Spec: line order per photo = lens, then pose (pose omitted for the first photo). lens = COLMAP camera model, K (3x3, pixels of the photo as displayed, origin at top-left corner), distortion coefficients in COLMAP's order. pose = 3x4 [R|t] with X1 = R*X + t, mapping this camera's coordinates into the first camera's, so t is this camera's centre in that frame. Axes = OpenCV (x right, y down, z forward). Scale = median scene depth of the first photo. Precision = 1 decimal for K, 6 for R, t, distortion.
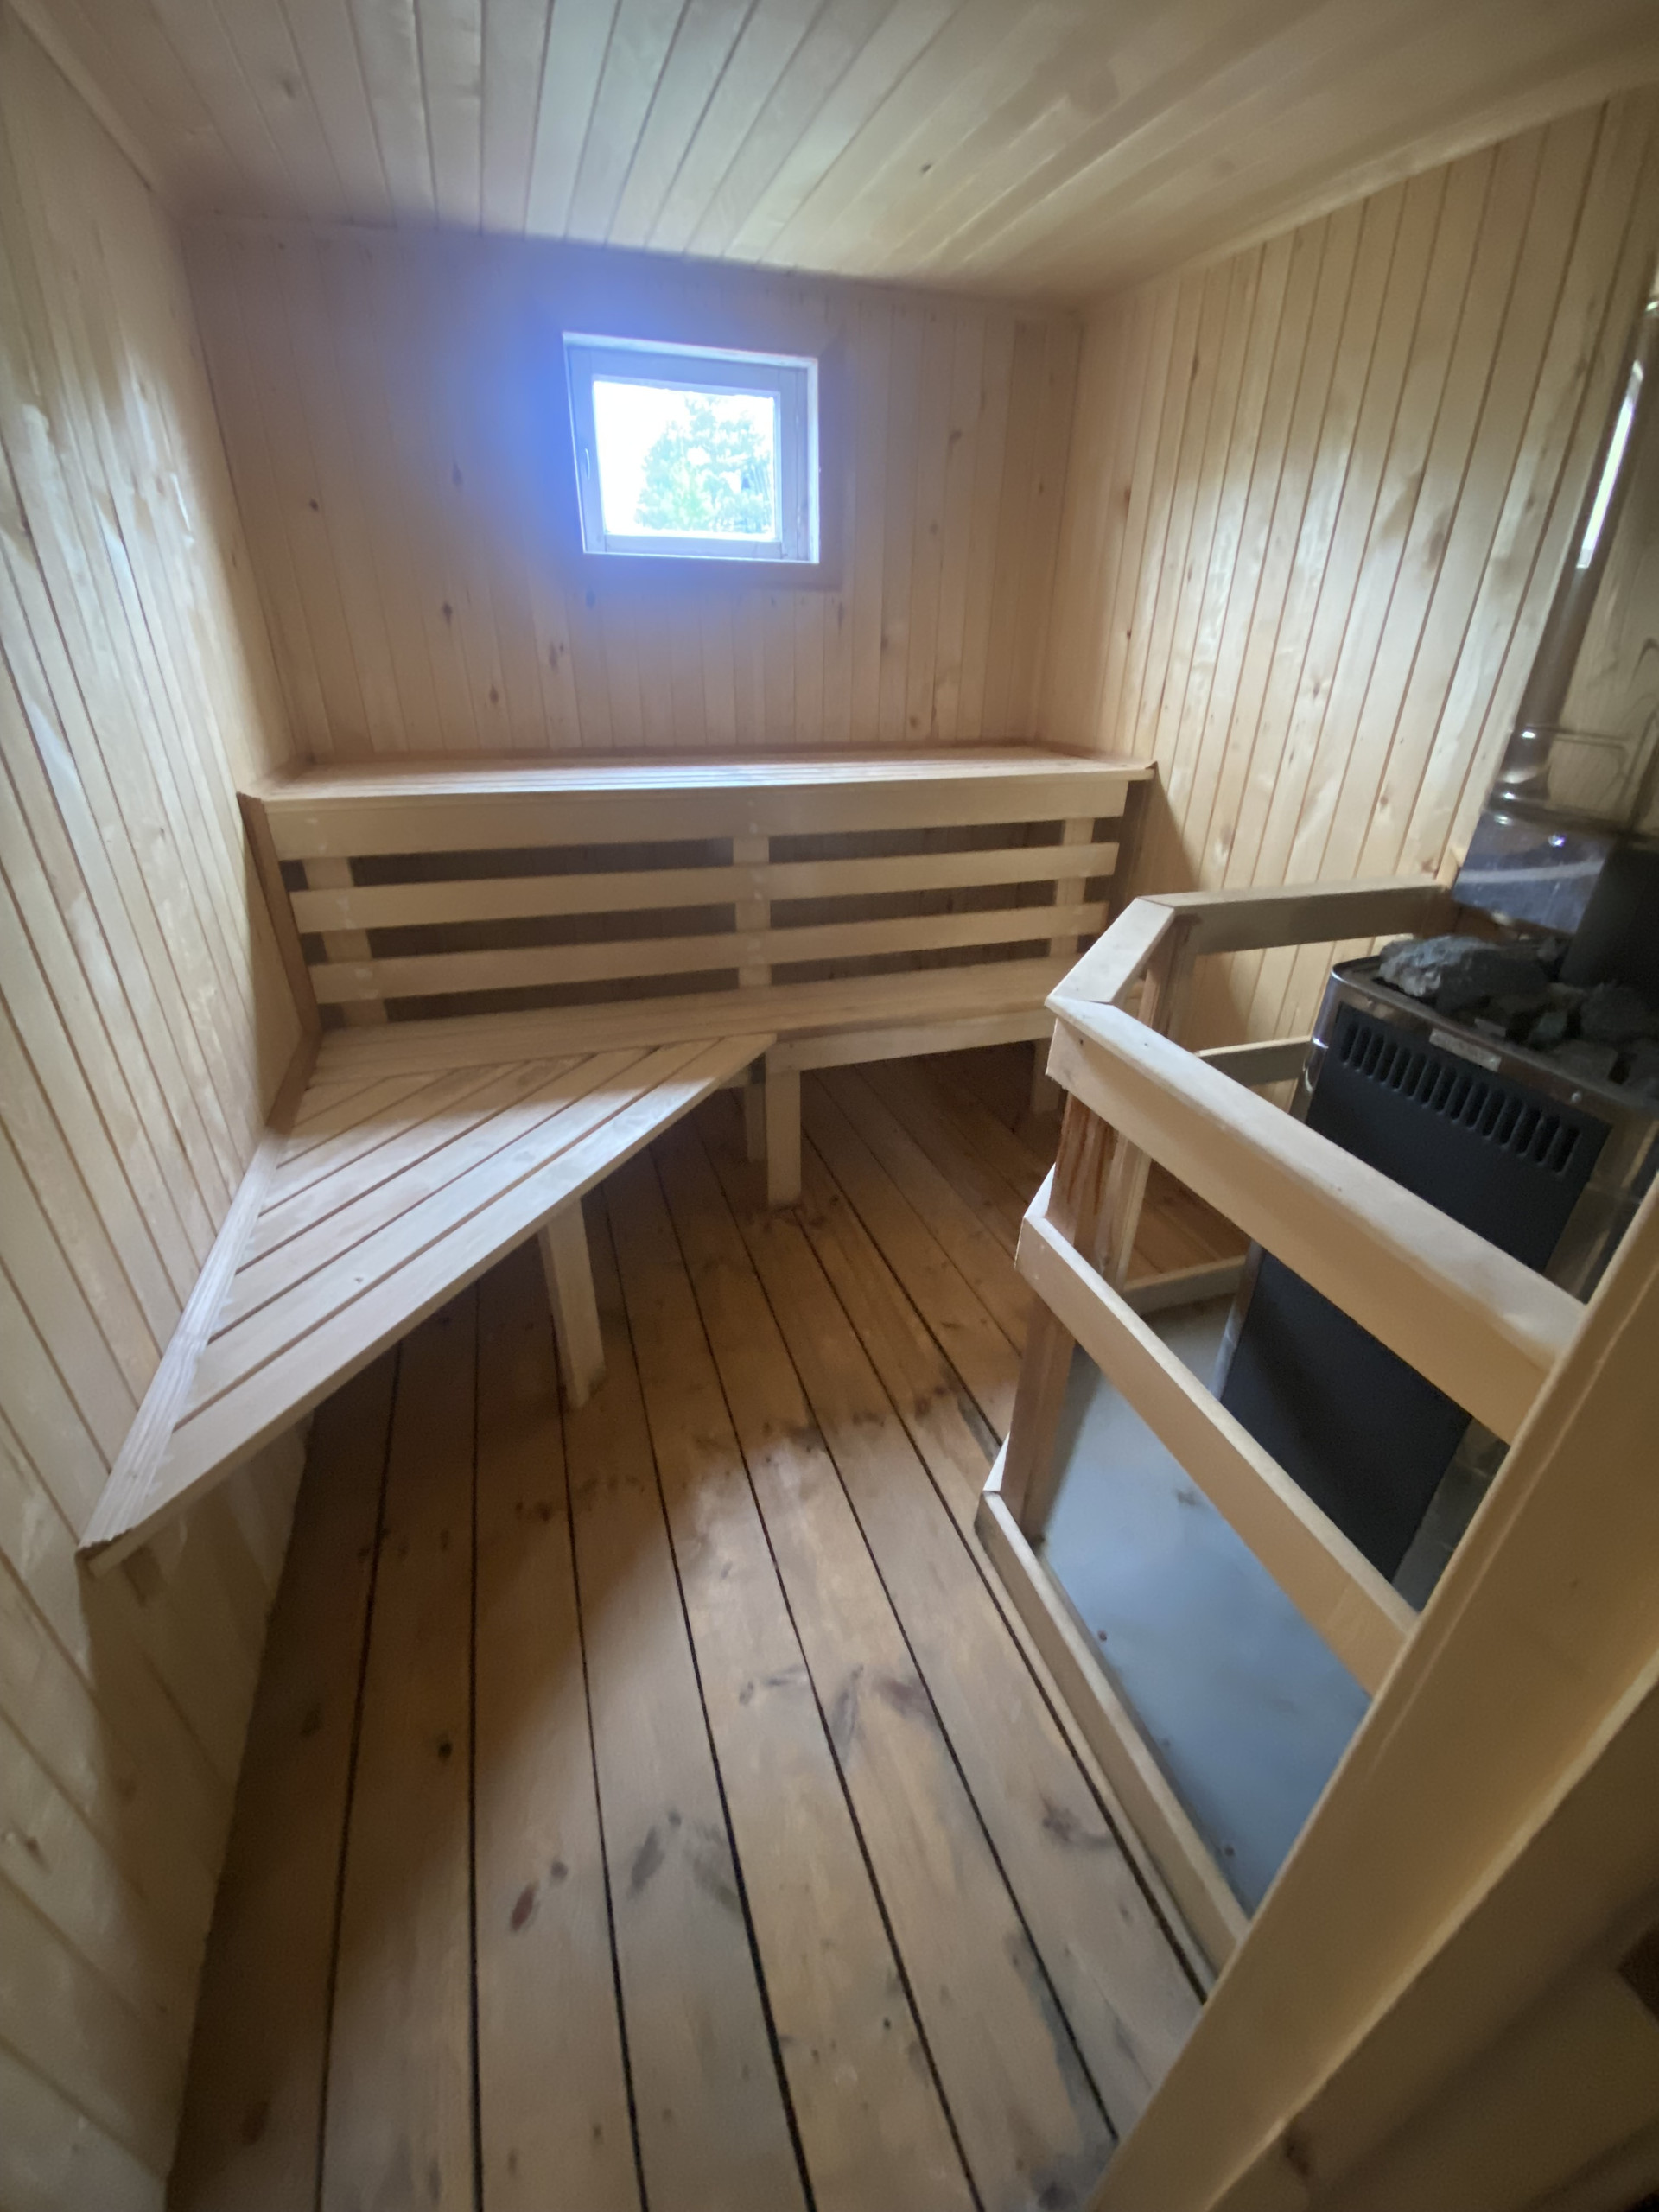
lens RADIAL K [[898.1, 0, 833.0], [0, 898.1, 1107.0], [0, 0, 1]] dist [0.022855, -0.021682]
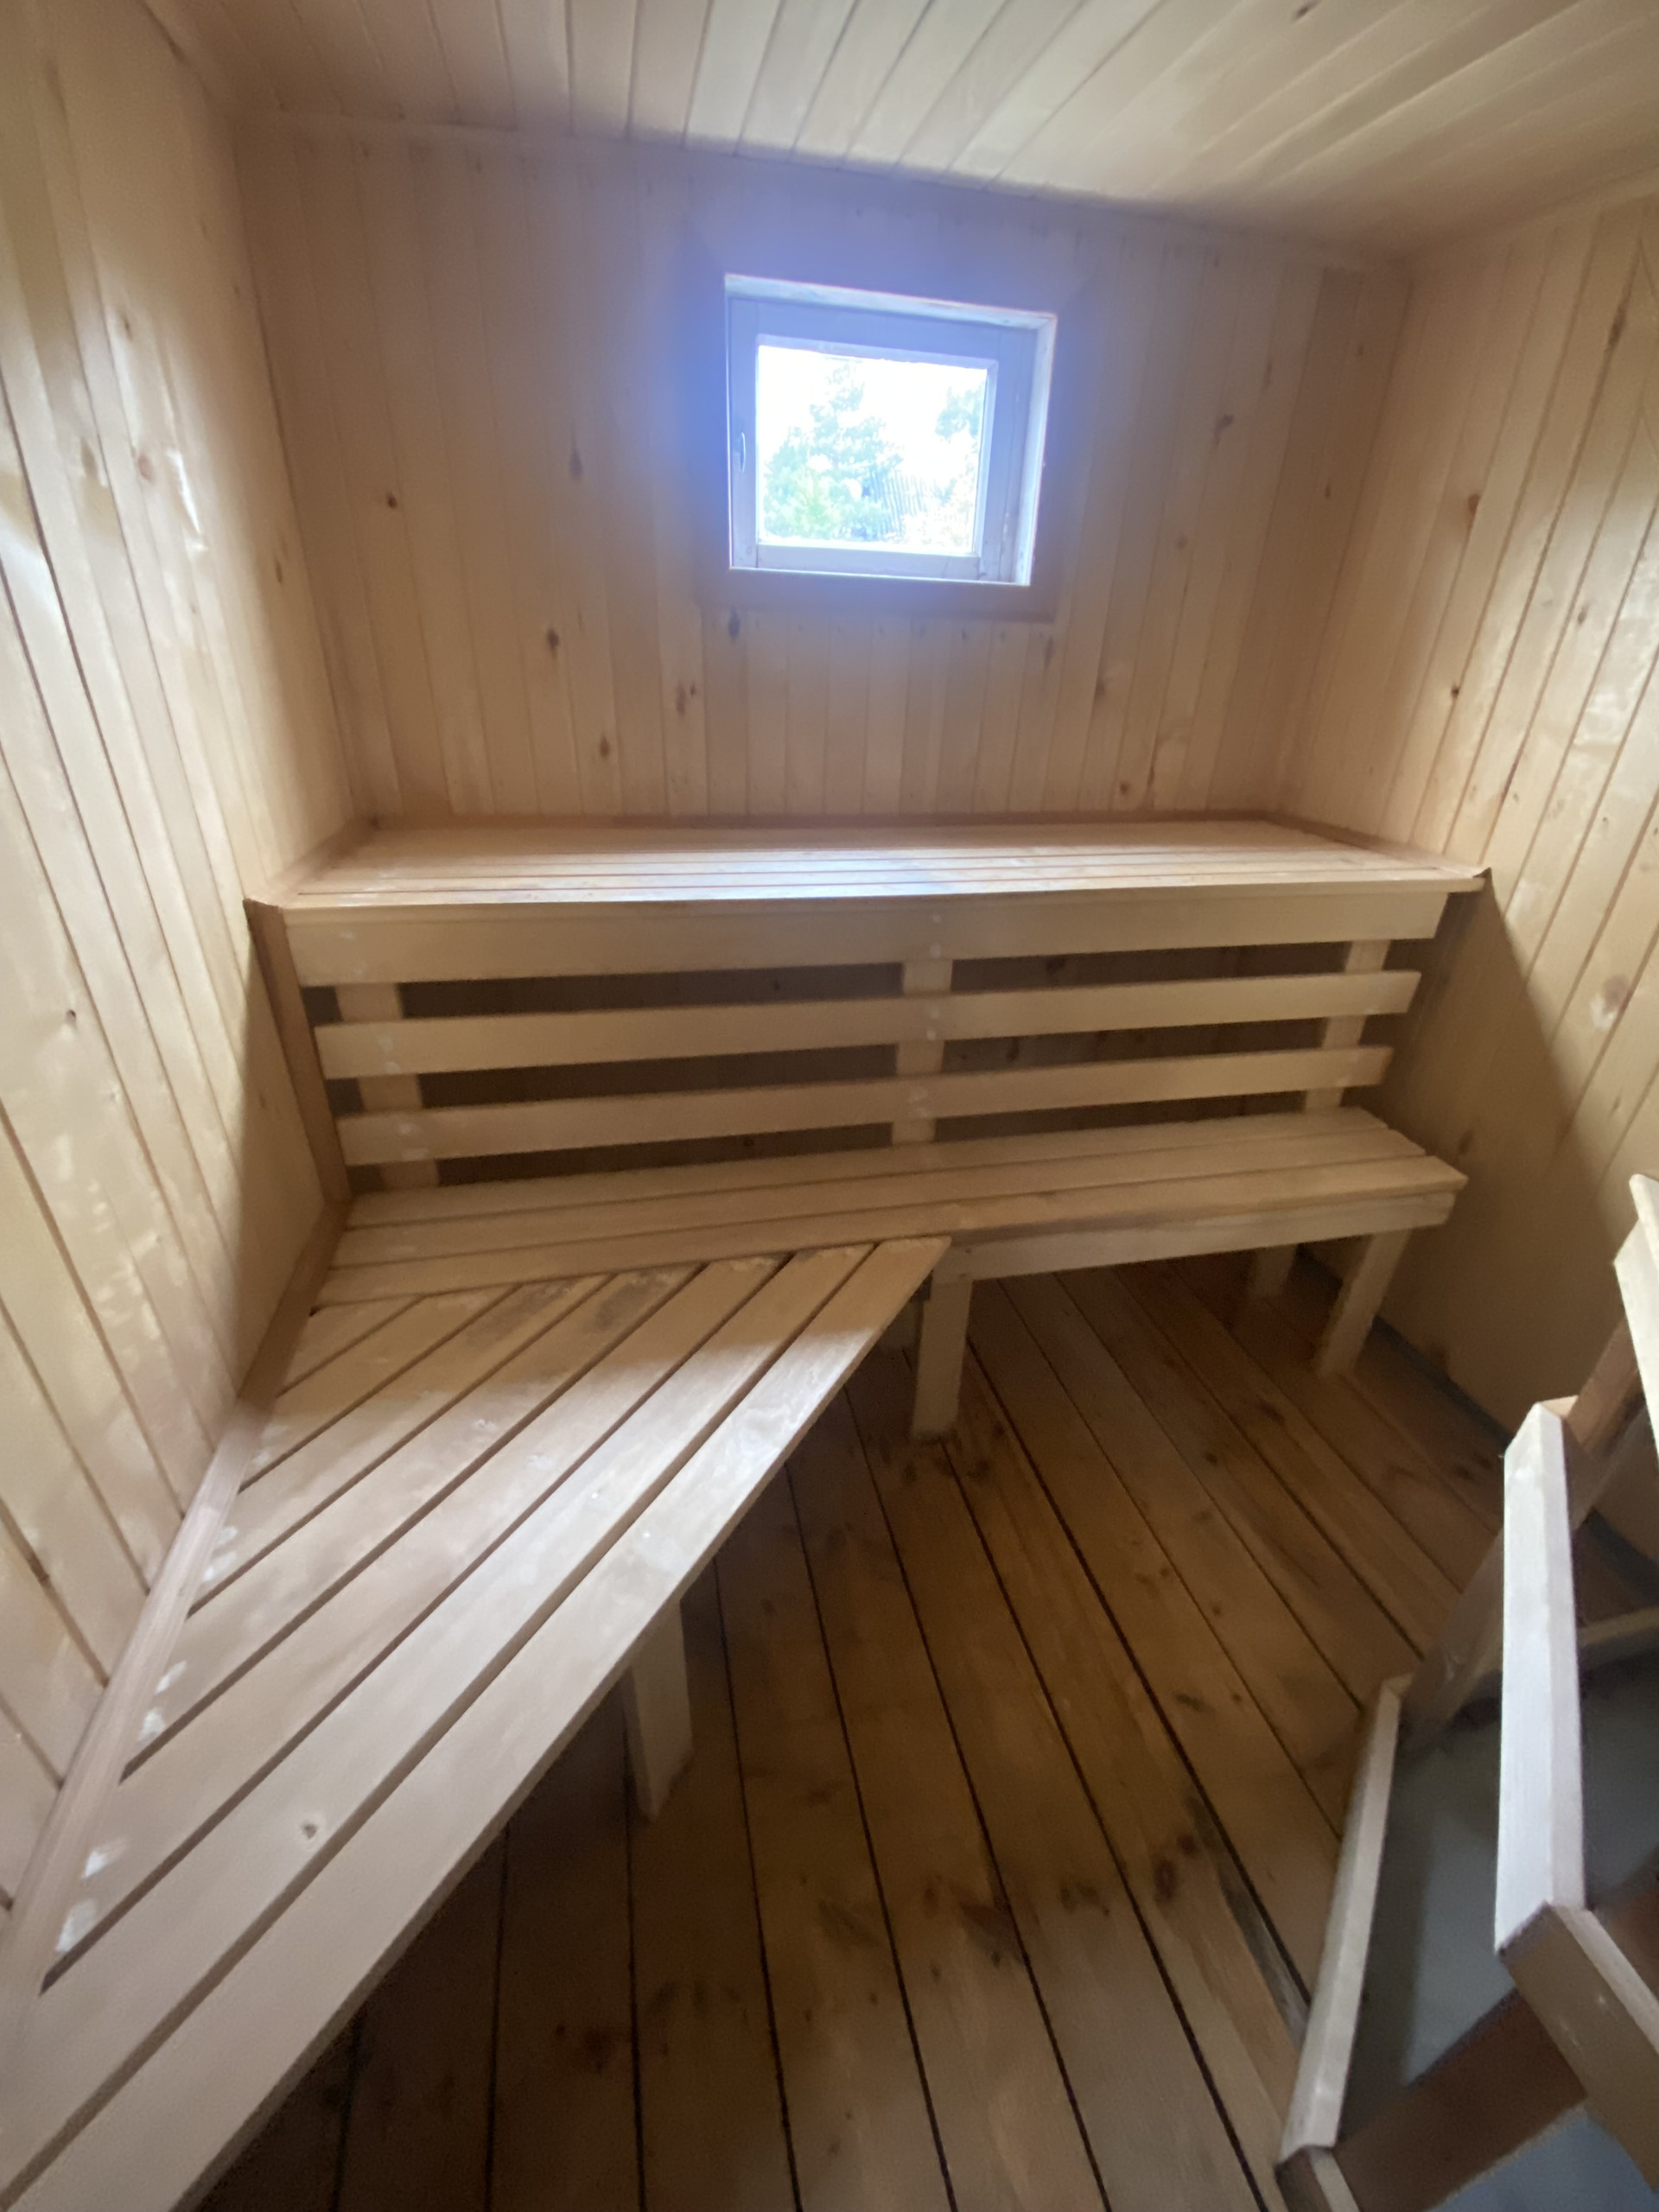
lens RADIAL K [[896.7, 0, 829.5], [0, 896.7, 1106.0], [0, 0, 1]] dist [0.015100, -0.015801]
pose [[0.994188, 0.066820, -0.084408, -0.108854], [-0.067264, 0.997732, -0.002434, -0.181206], [0.084054, 0.008098, 0.996428, 0.279039]]
